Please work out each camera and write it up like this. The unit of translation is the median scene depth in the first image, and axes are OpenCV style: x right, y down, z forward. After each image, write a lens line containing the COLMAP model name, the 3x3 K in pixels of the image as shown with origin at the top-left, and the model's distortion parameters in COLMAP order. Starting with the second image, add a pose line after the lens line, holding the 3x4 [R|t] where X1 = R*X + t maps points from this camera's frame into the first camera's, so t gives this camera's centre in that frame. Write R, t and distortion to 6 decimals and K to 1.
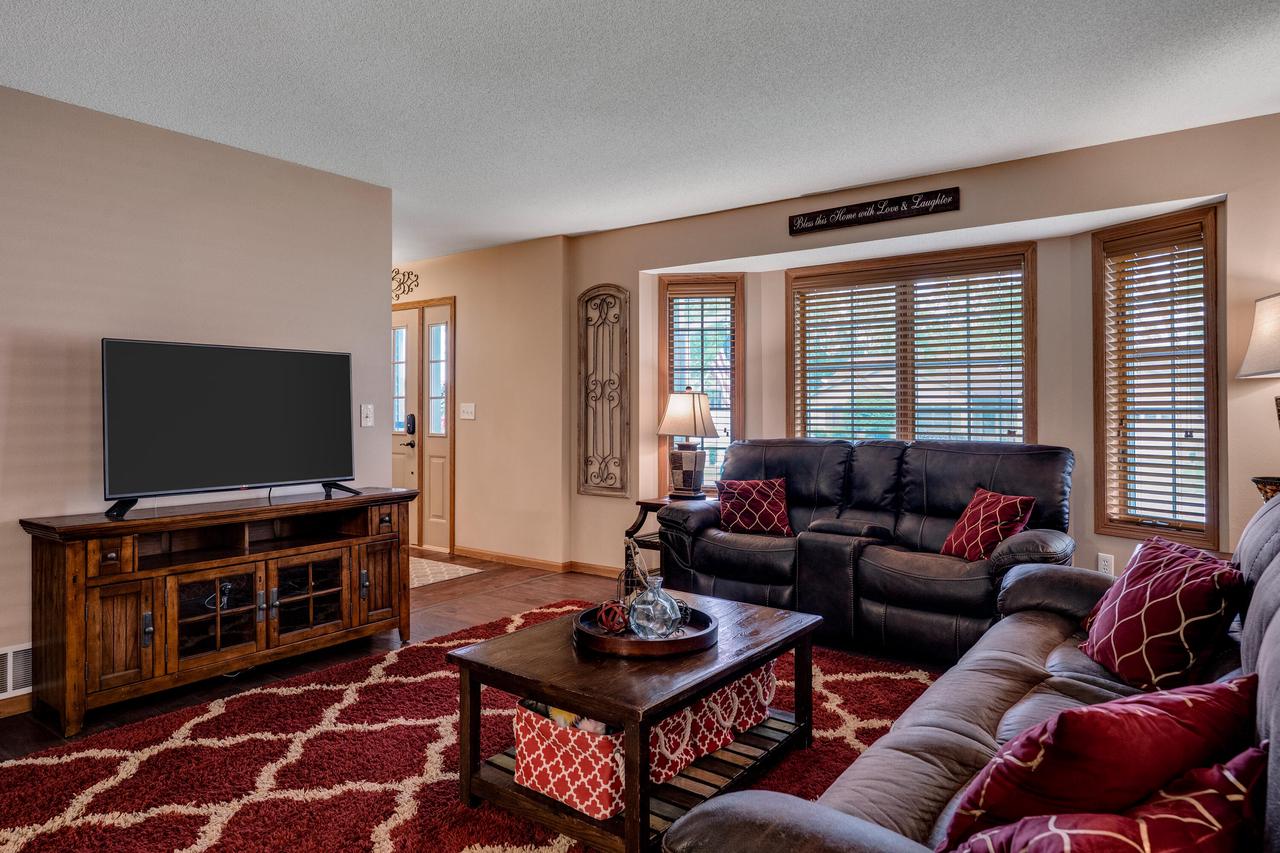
lens RADIAL K [[763.1, 0, 640.3], [0, 763.1, 402.7], [0, 0, 1]] dist [-0.000605, -0.000304]
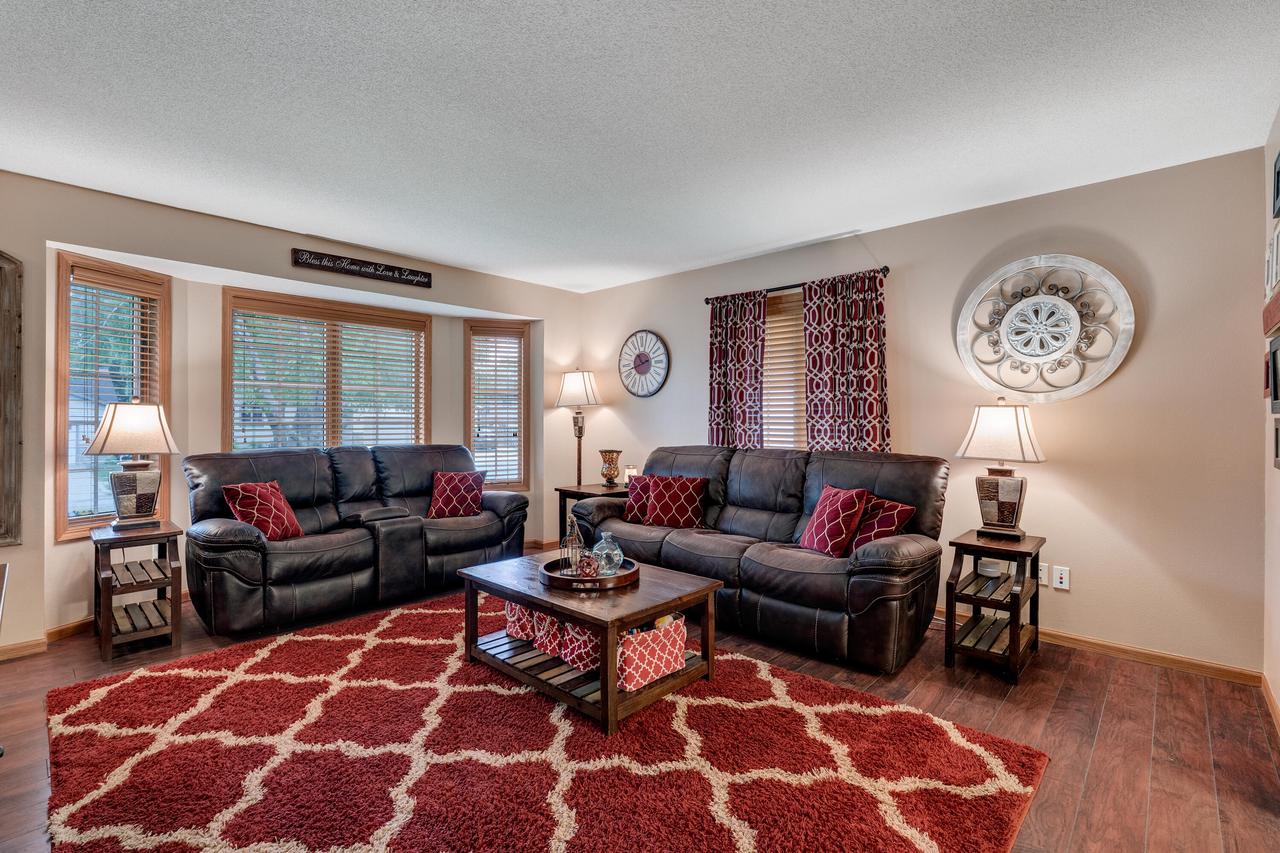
lens RADIAL K [[555.6, 0, 643.1], [0, 555.6, 415.6], [0, 0, 1]] dist [-0.000114, -0.000007]
pose [[0.137071, 0.010156, 0.990509, -0.551713], [-0.005065, 0.999942, -0.009552, 0.003866], [-0.990548, -0.003708, 0.137115, 0.403022]]
